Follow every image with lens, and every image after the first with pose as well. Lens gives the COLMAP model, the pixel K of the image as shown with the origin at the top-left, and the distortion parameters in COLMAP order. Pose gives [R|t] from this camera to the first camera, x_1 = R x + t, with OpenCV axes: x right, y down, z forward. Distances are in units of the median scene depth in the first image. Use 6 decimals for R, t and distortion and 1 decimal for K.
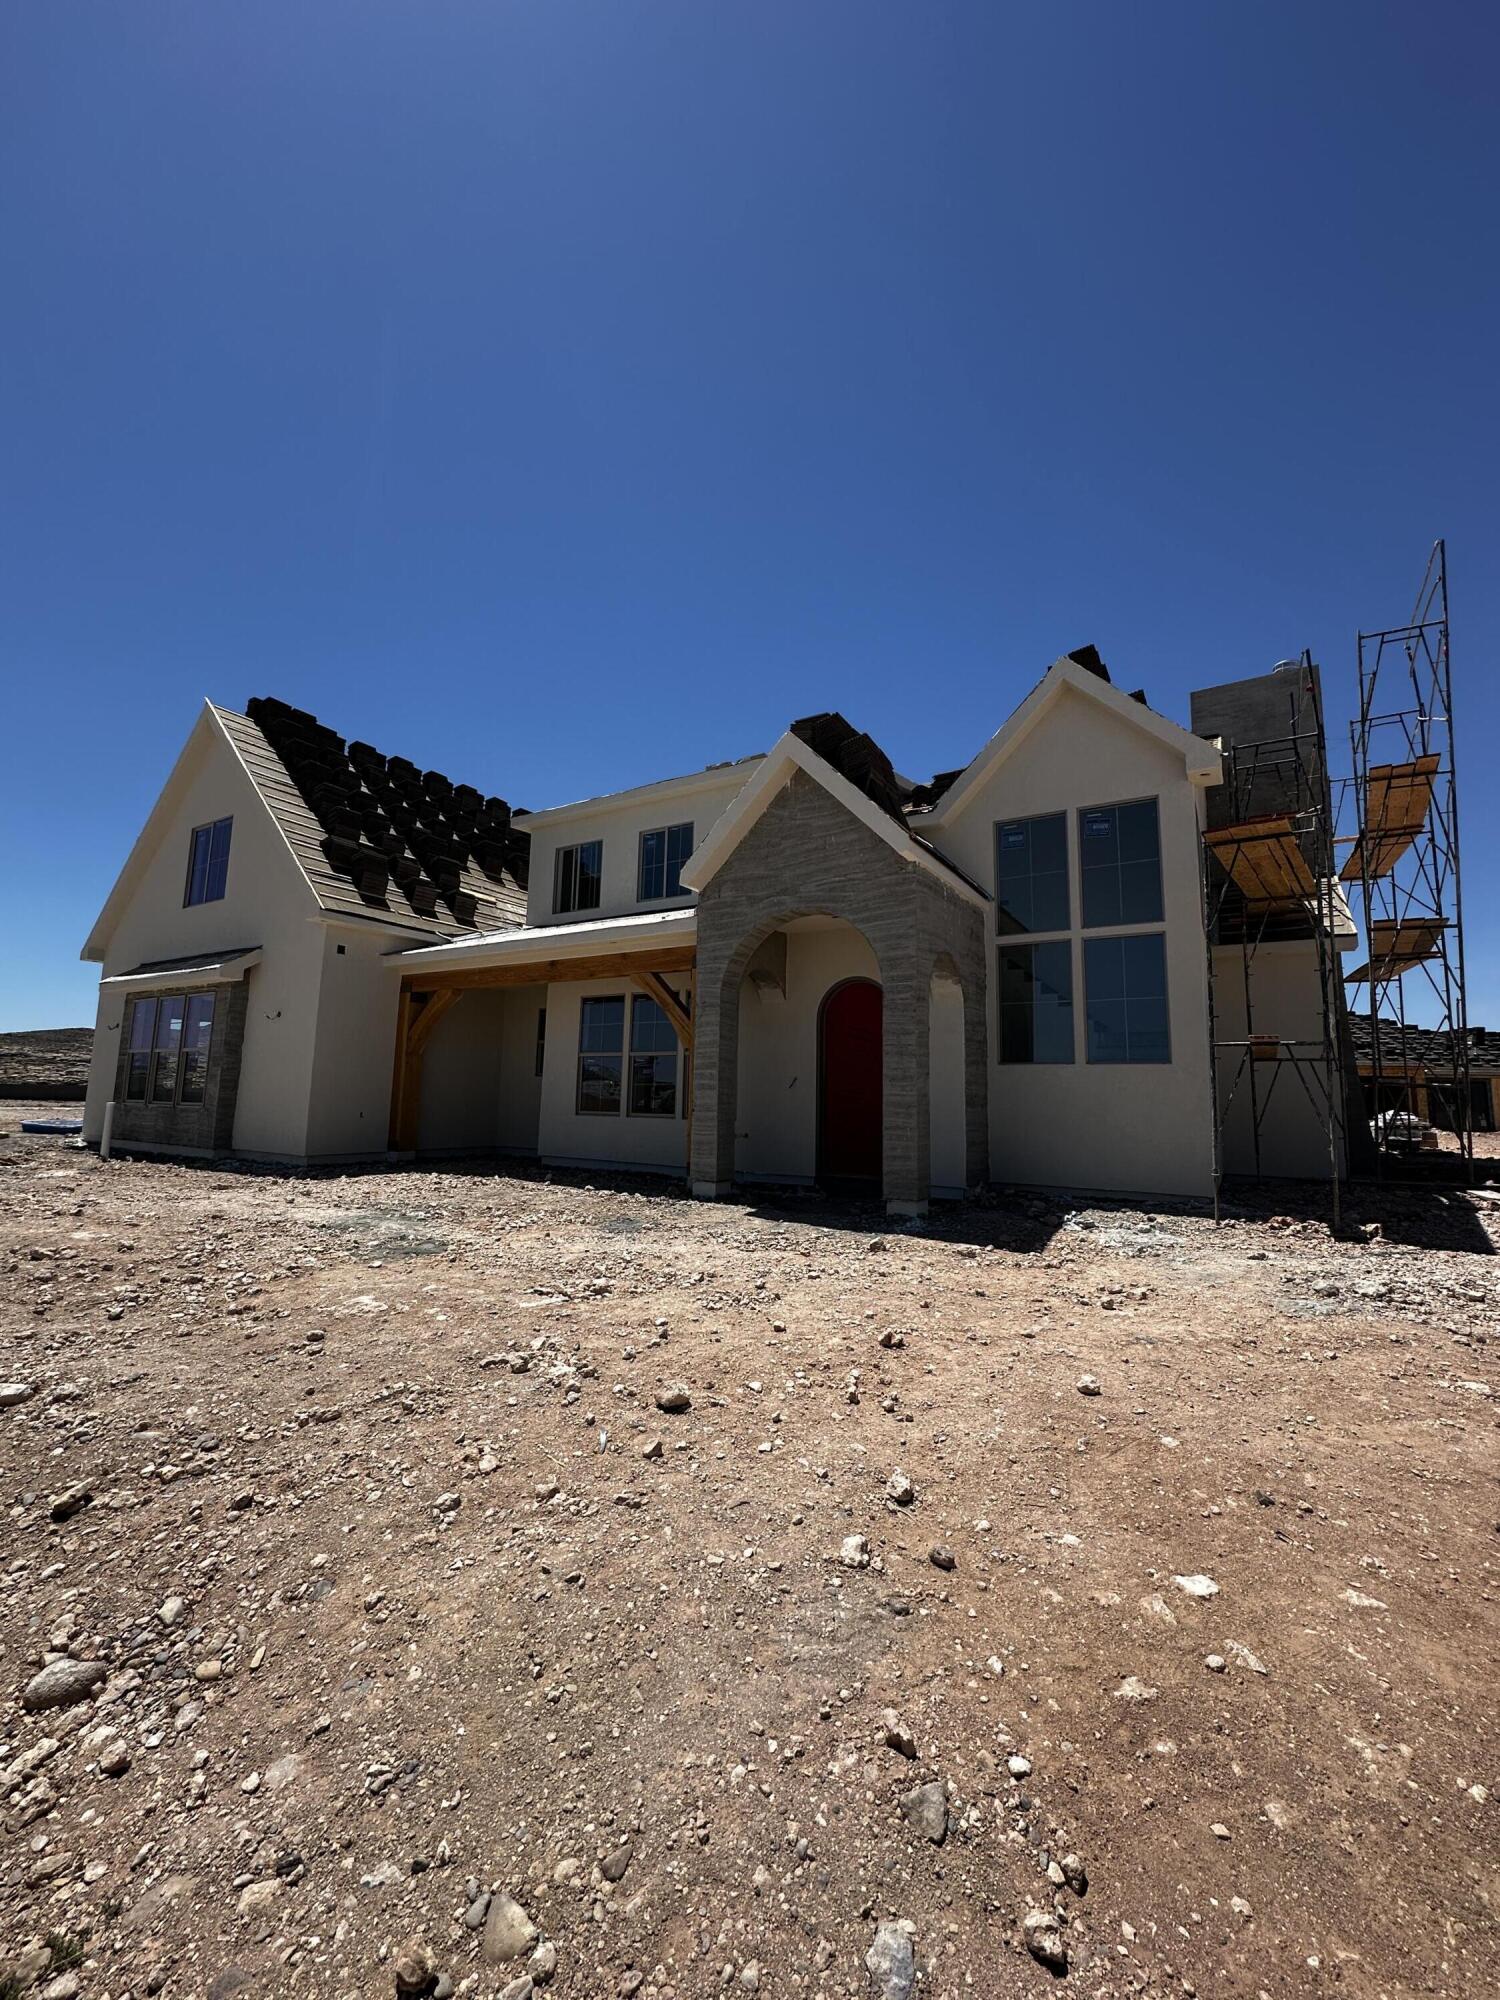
lens RADIAL K [[801.6, 0, 749.2], [0, 801.6, 997.3], [0, 0, 1]] dist [0.001146, -0.000453]
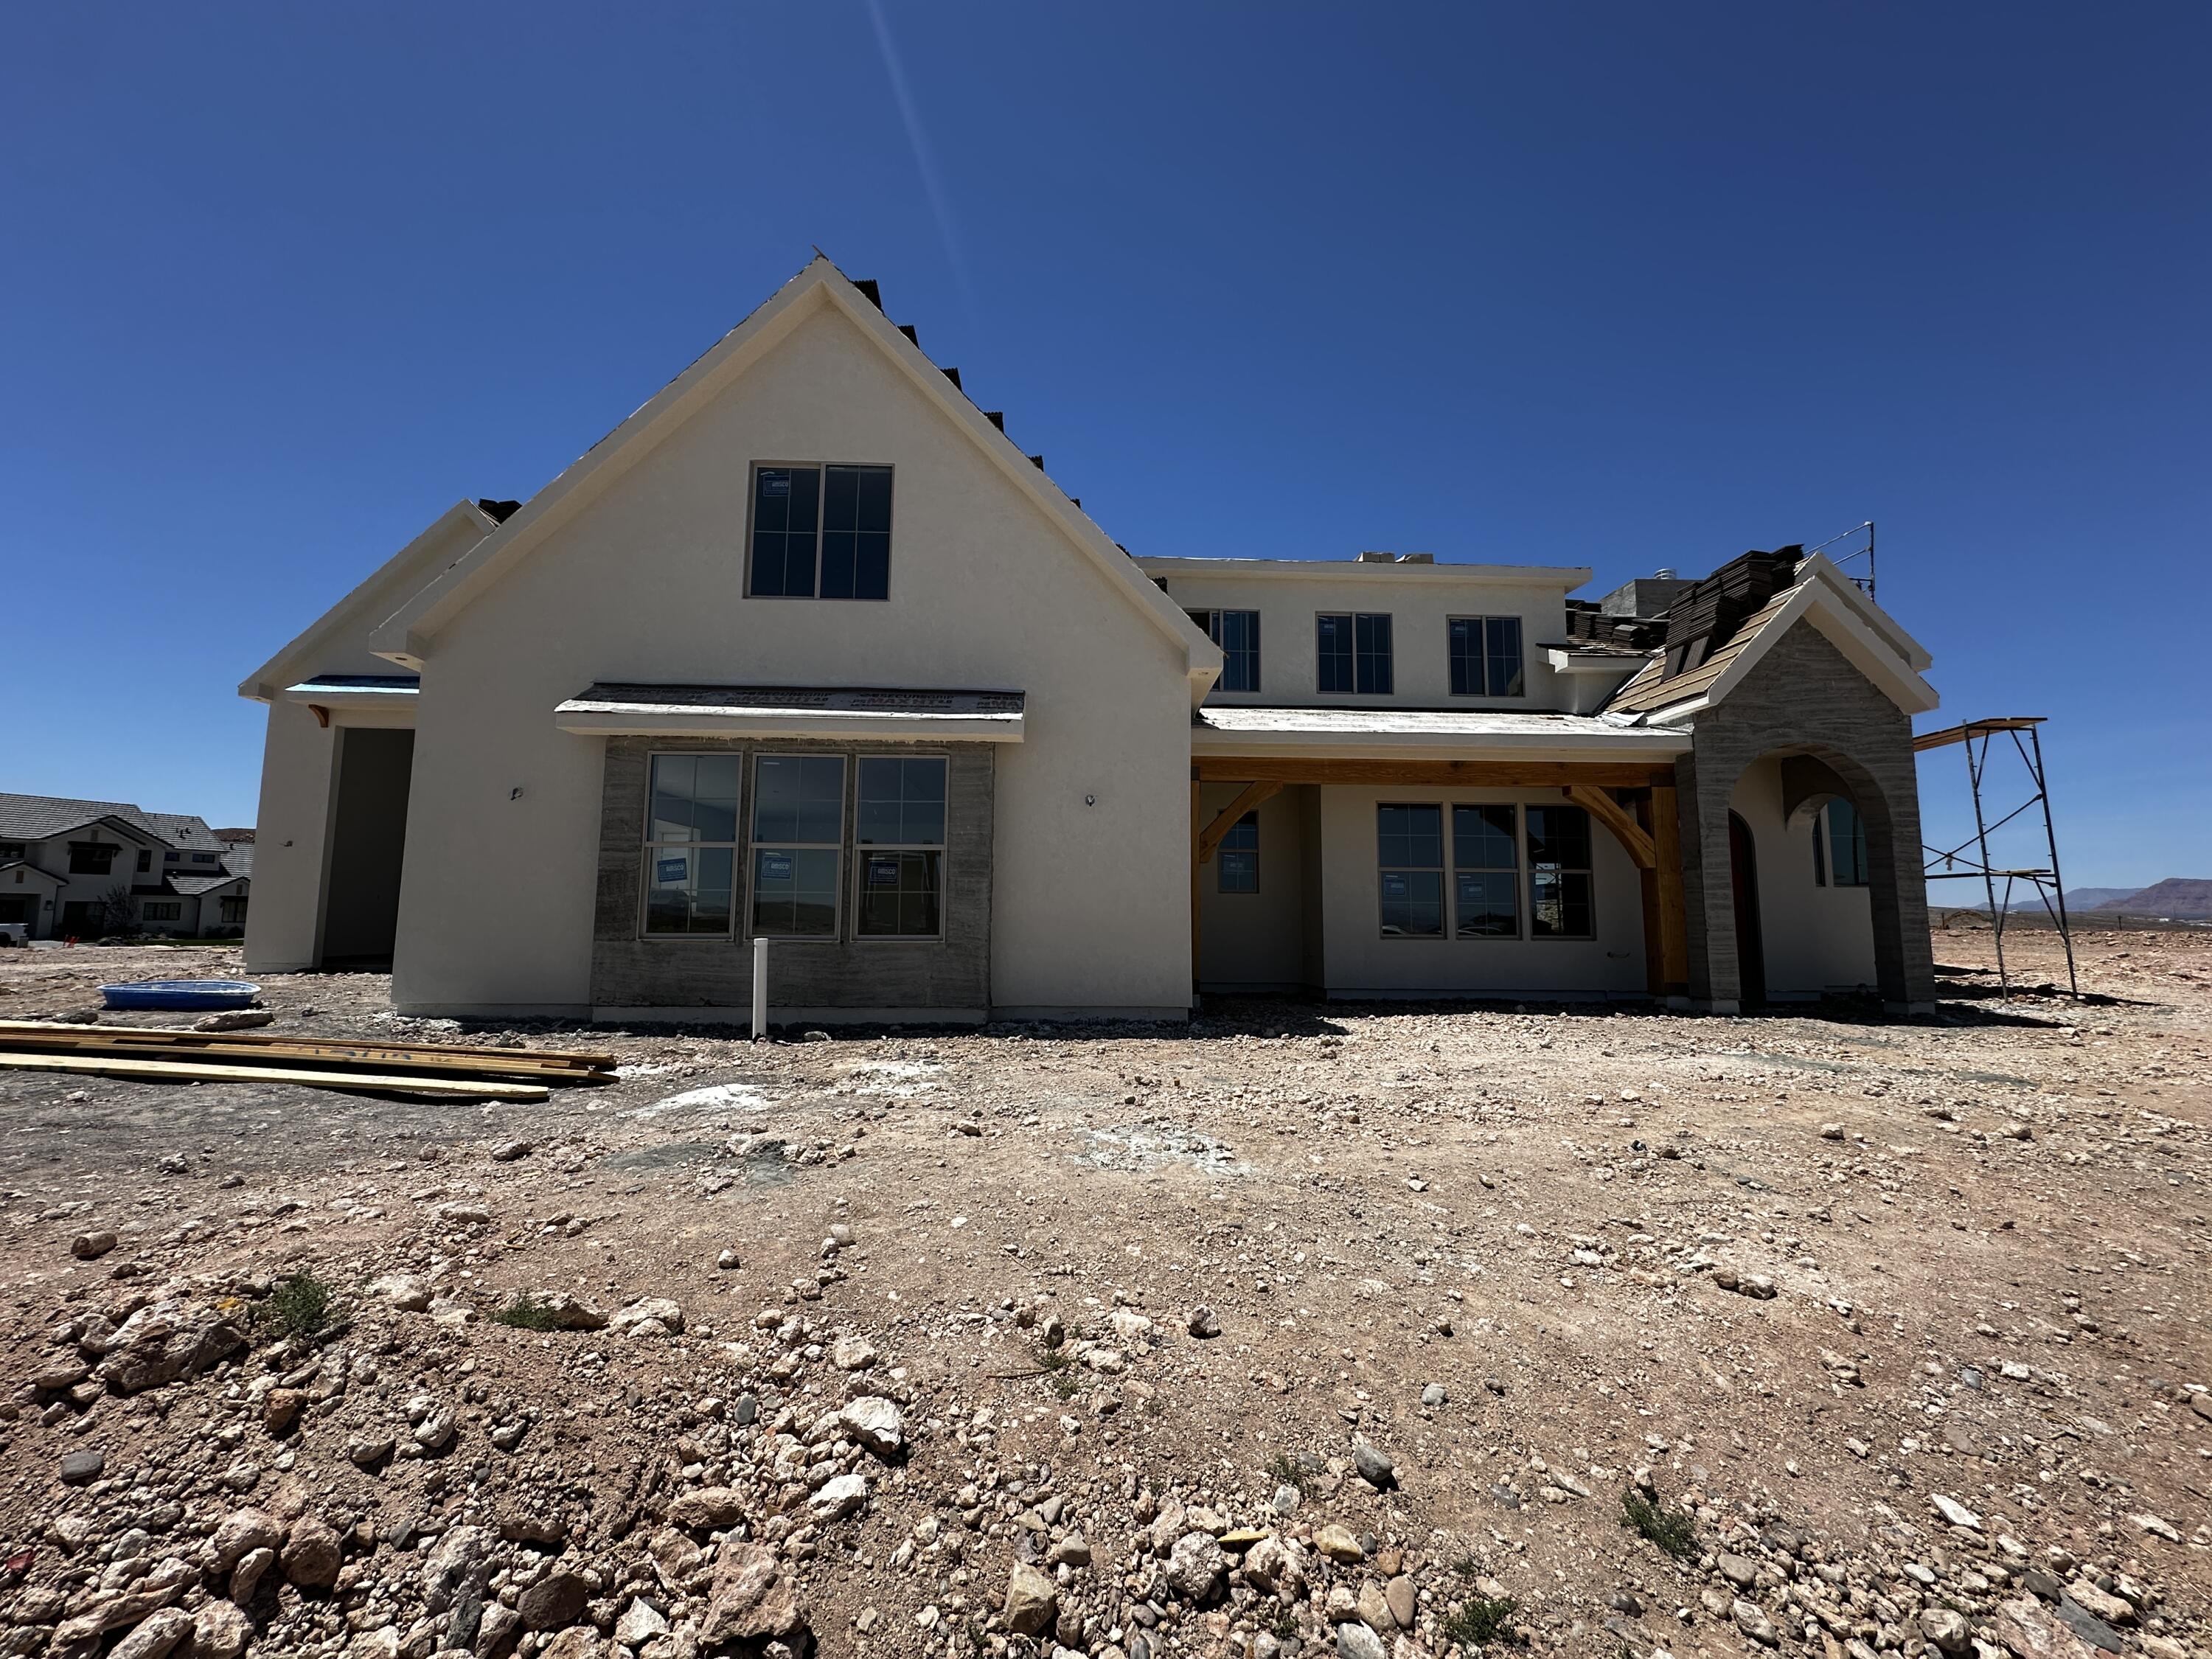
lens RADIAL K [[886.5, 0, 1104.4], [0, 886.5, 830.4], [0, 0, 1]] dist [0.001146, -0.000453]
pose [[0.832349, 0.037159, 0.553005, -1.326351], [-0.060456, 0.997884, 0.023943, 0.035114], [-0.550945, -0.053362, 0.832834, 0.492820]]
